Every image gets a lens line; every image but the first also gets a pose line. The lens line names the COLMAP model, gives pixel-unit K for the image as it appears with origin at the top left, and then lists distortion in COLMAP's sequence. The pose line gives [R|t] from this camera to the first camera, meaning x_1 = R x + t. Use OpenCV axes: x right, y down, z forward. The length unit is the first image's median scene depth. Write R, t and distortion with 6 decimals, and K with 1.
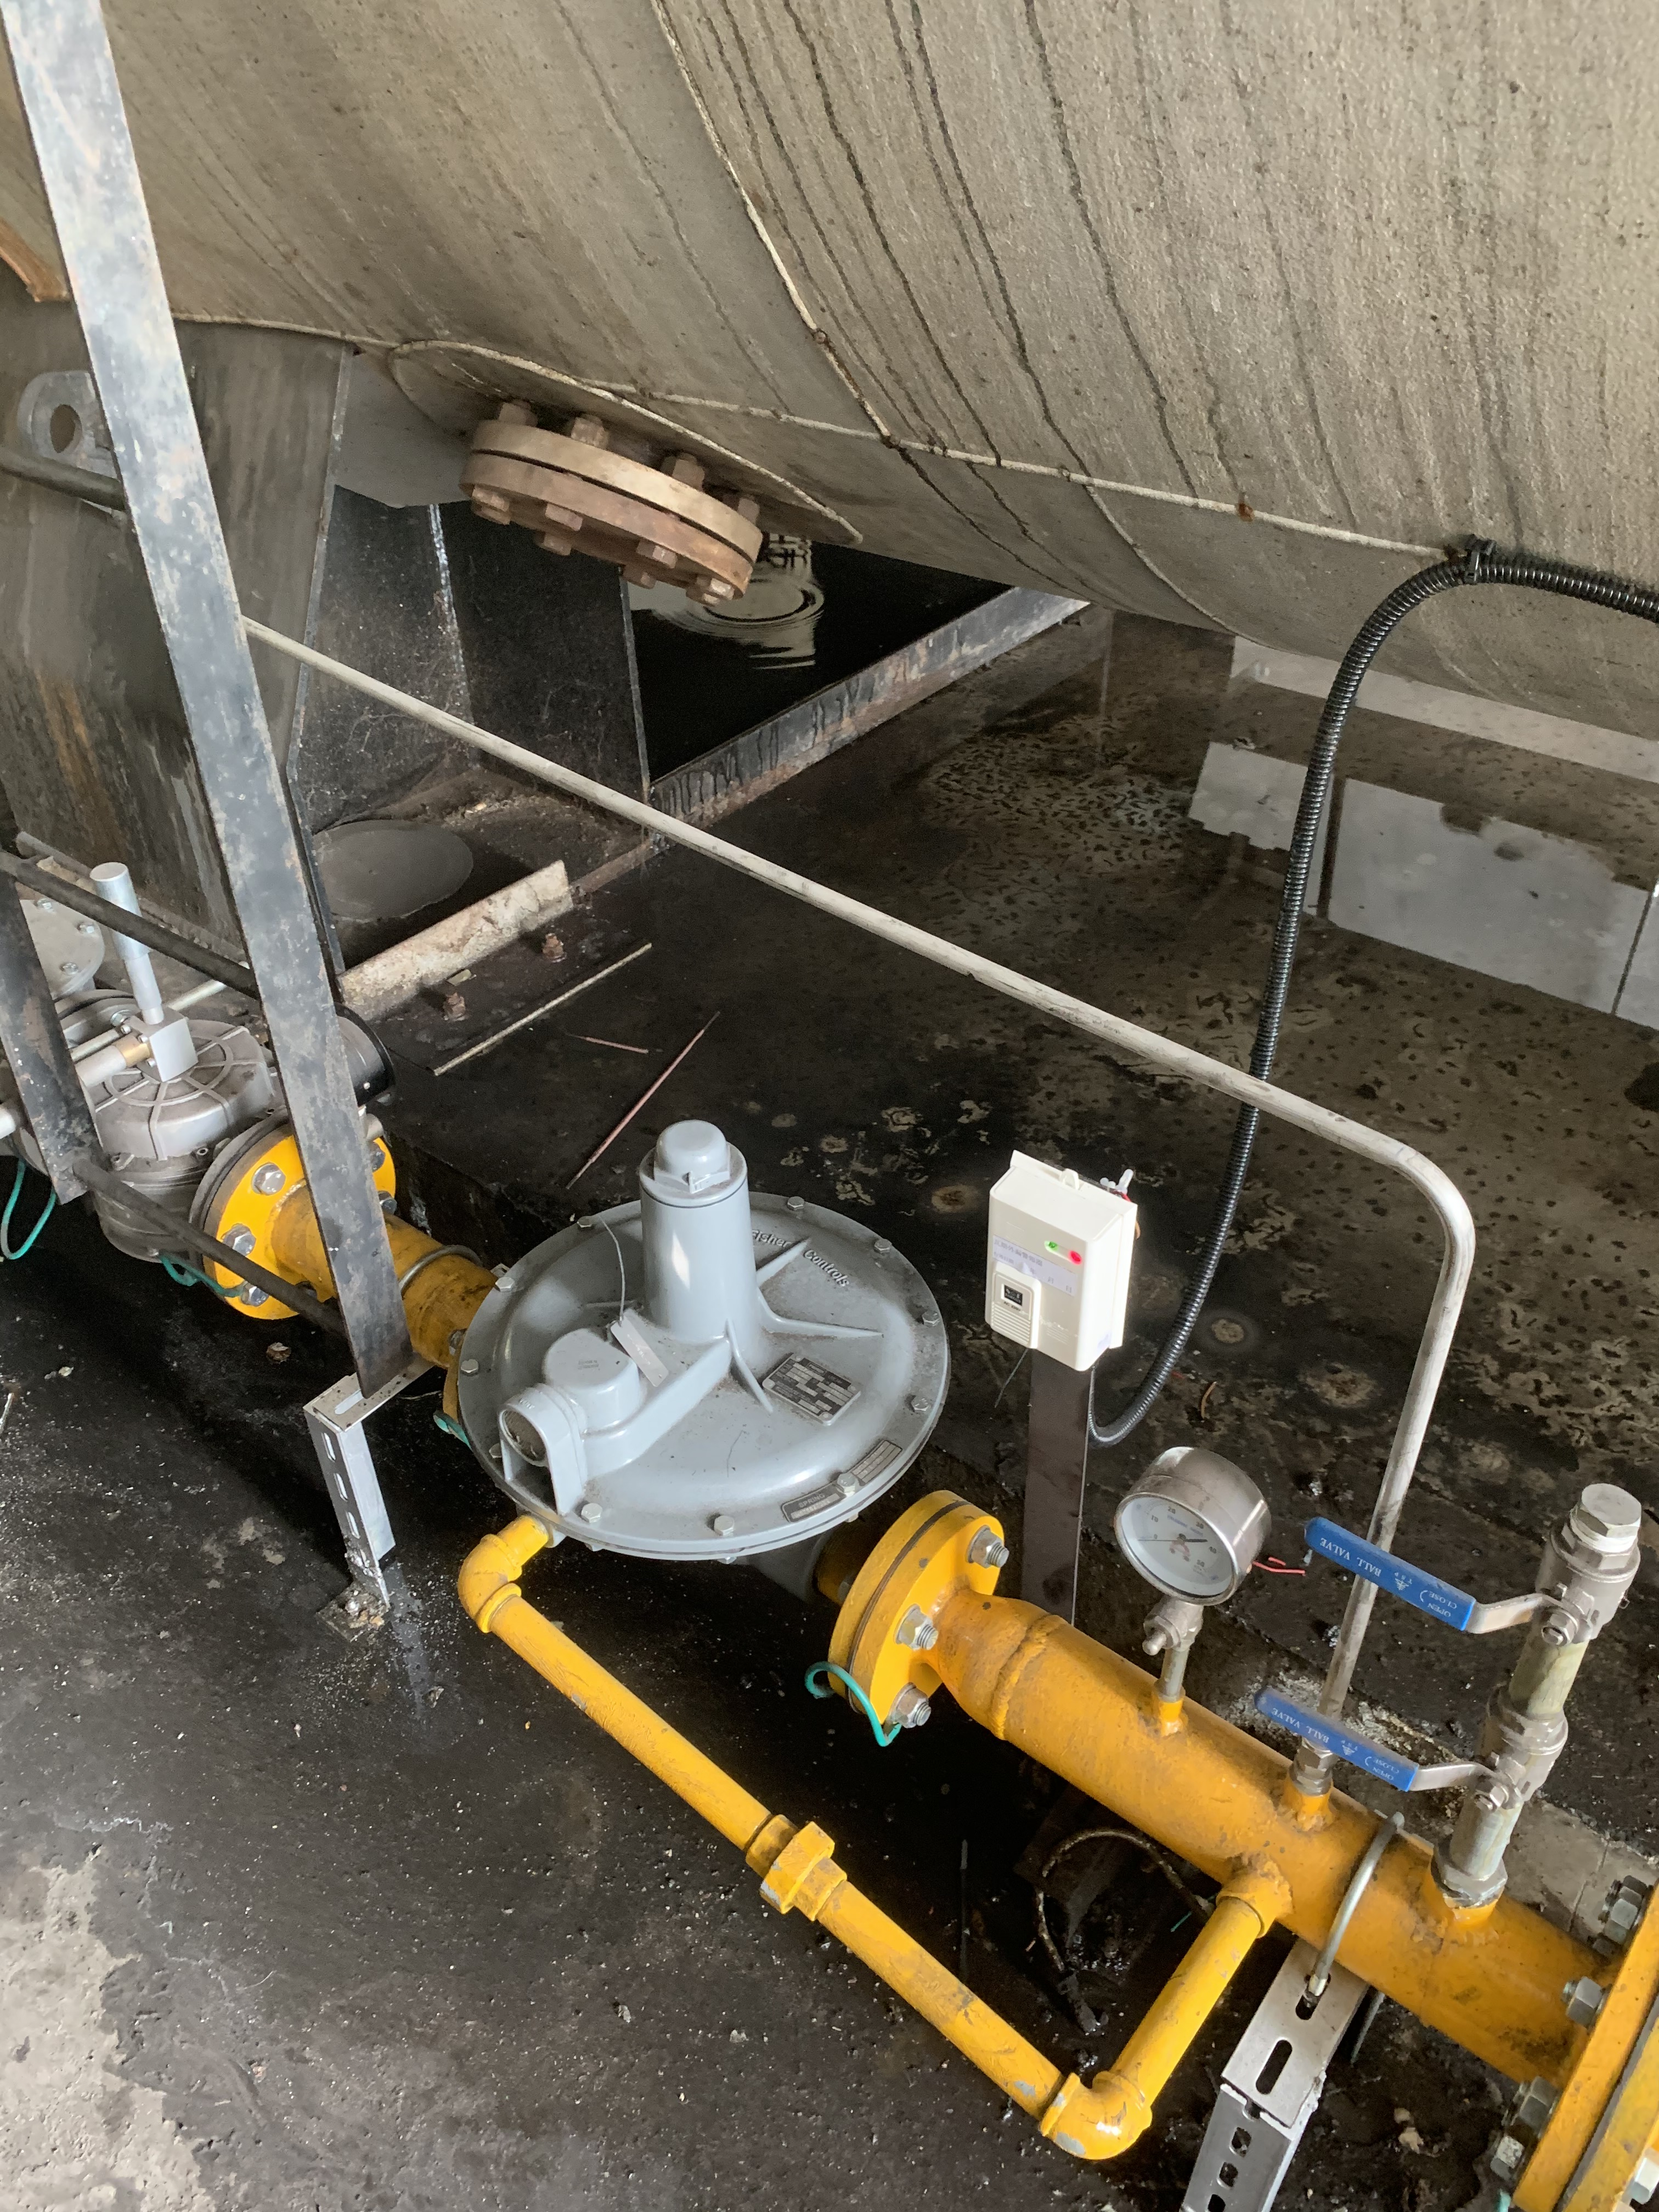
lens RADIAL K [[1638.6, 0, 829.5], [0, 1638.6, 1106.0], [0, 0, 1]] dist [0.124422, -0.312472]
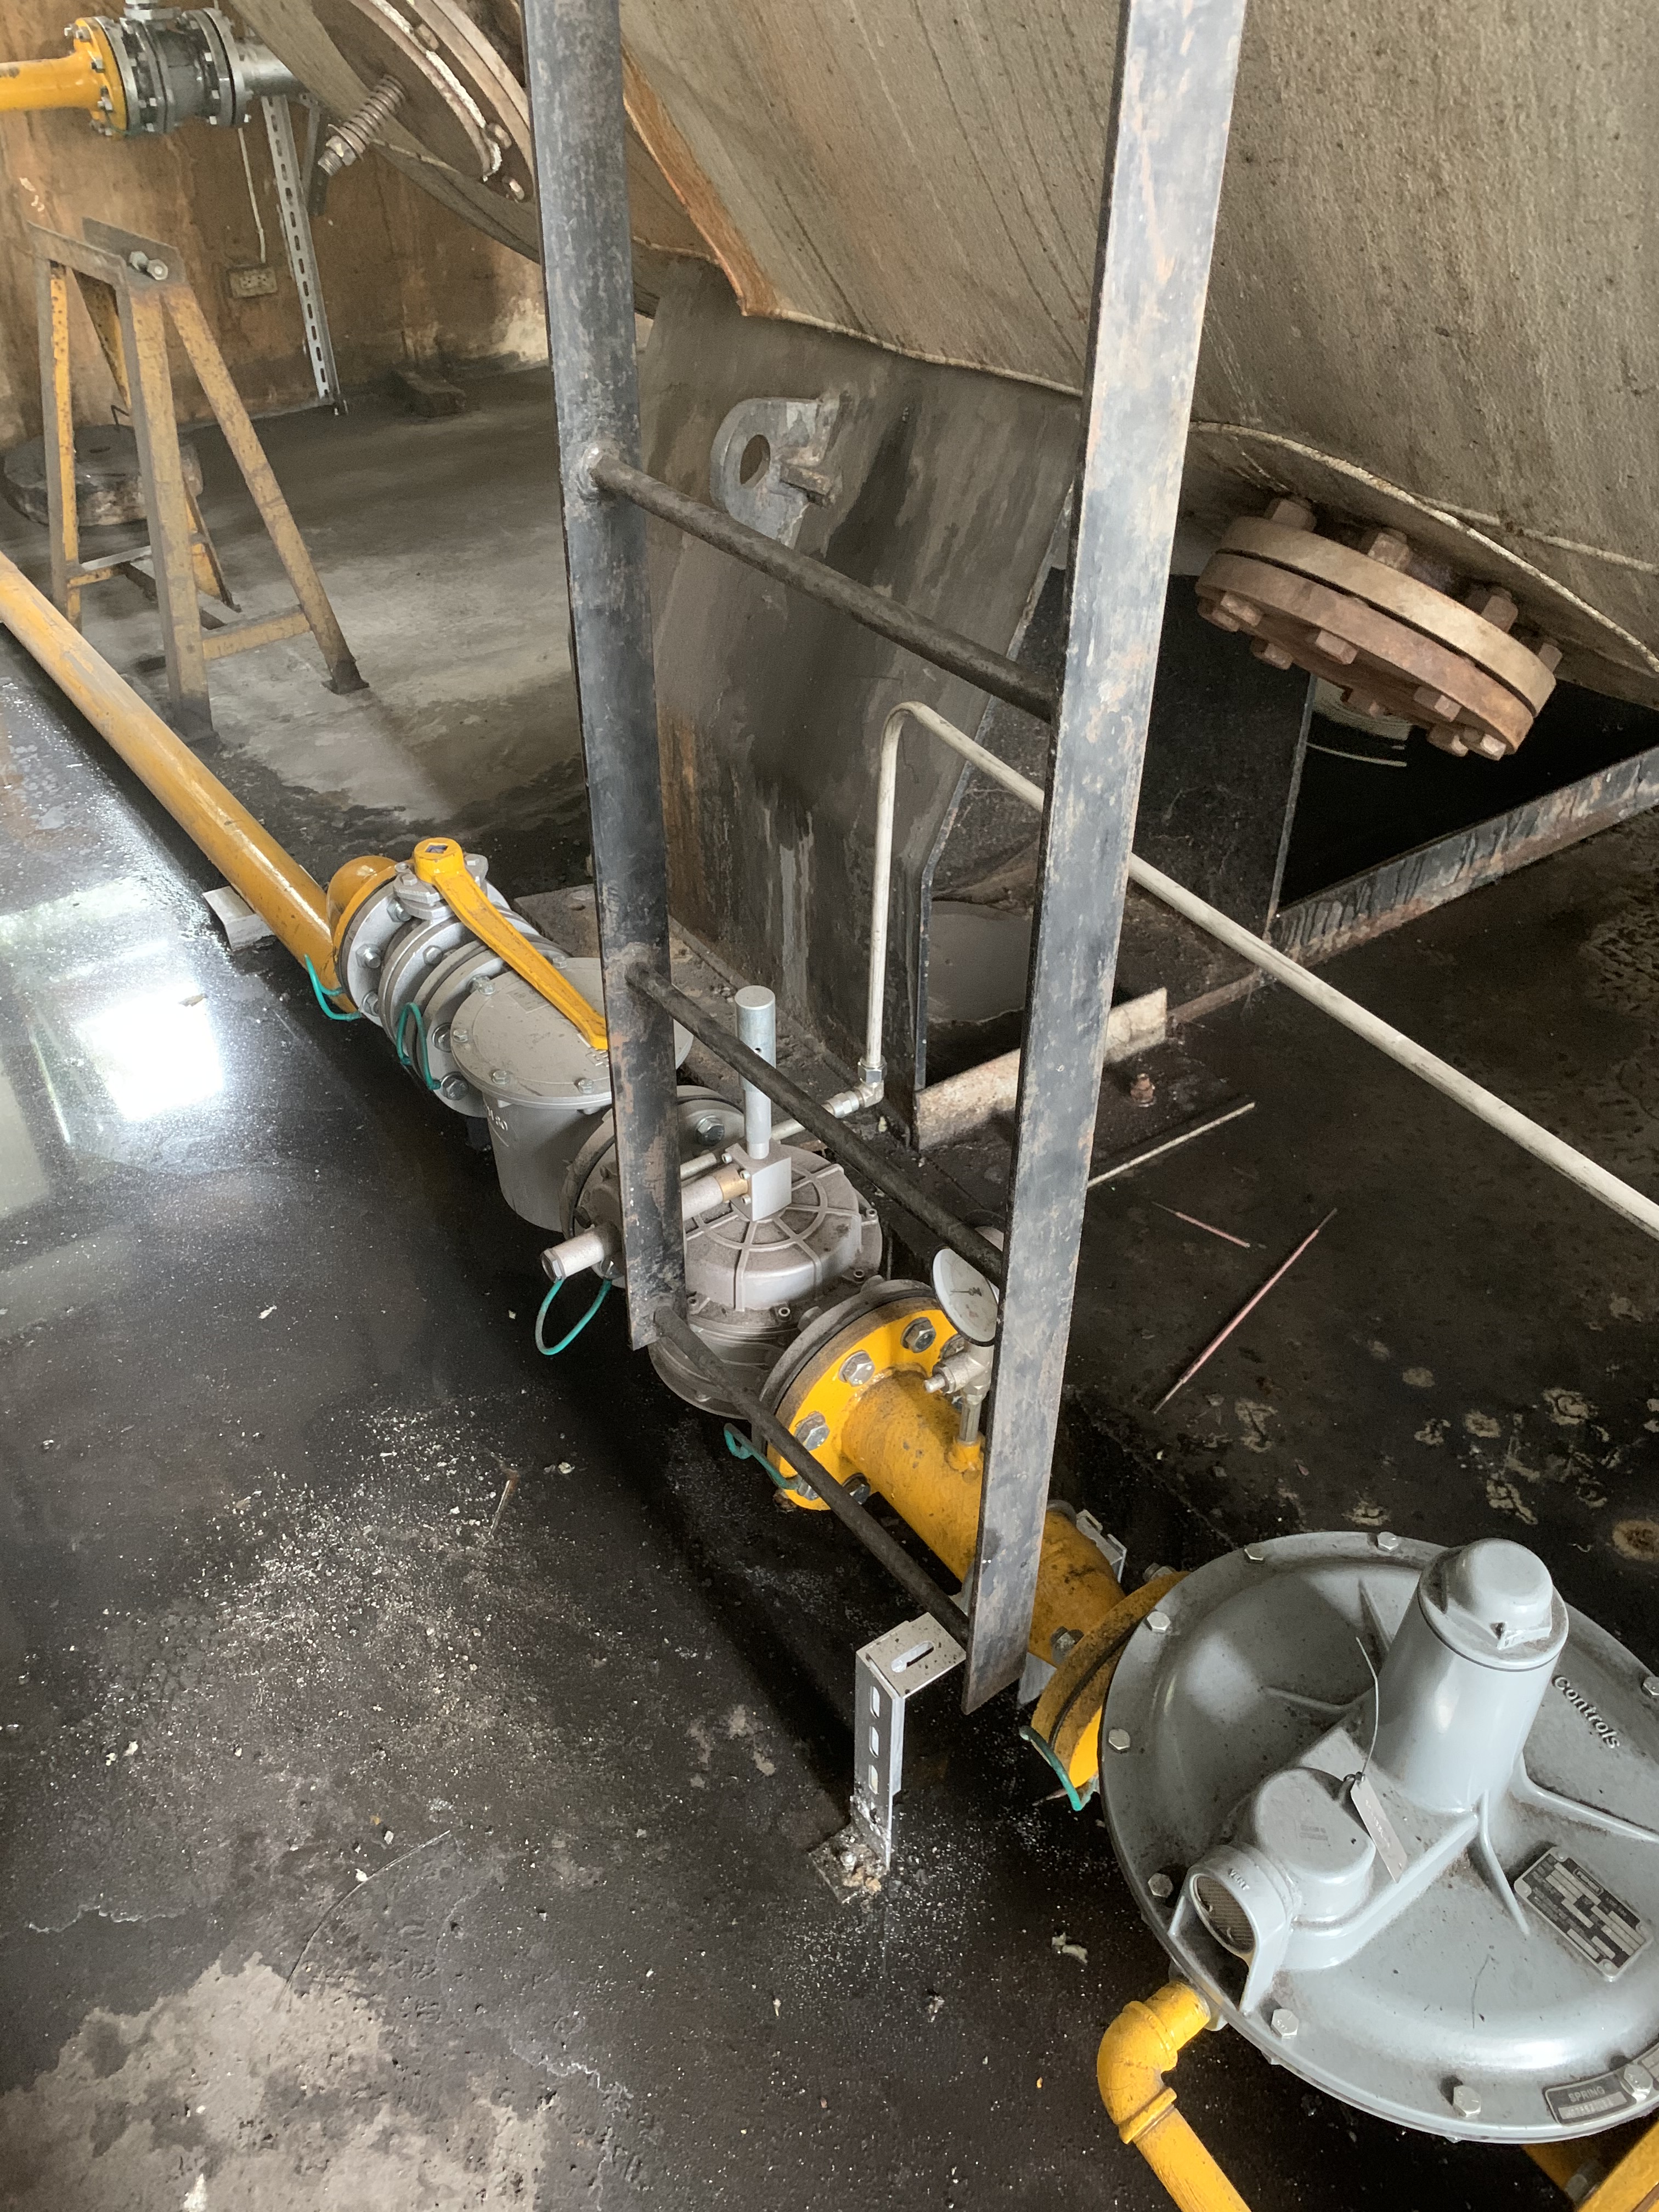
lens RADIAL K [[1649.1, 0, 829.5], [0, 1649.1, 1106.0], [0, 0, 1]] dist [0.084007, -0.173297]
pose [[0.958803, 0.187779, -0.213158, -0.181871], [-0.186104, 0.982129, 0.028083, -0.106788], [0.214622, 0.012743, 0.976614, 0.137379]]
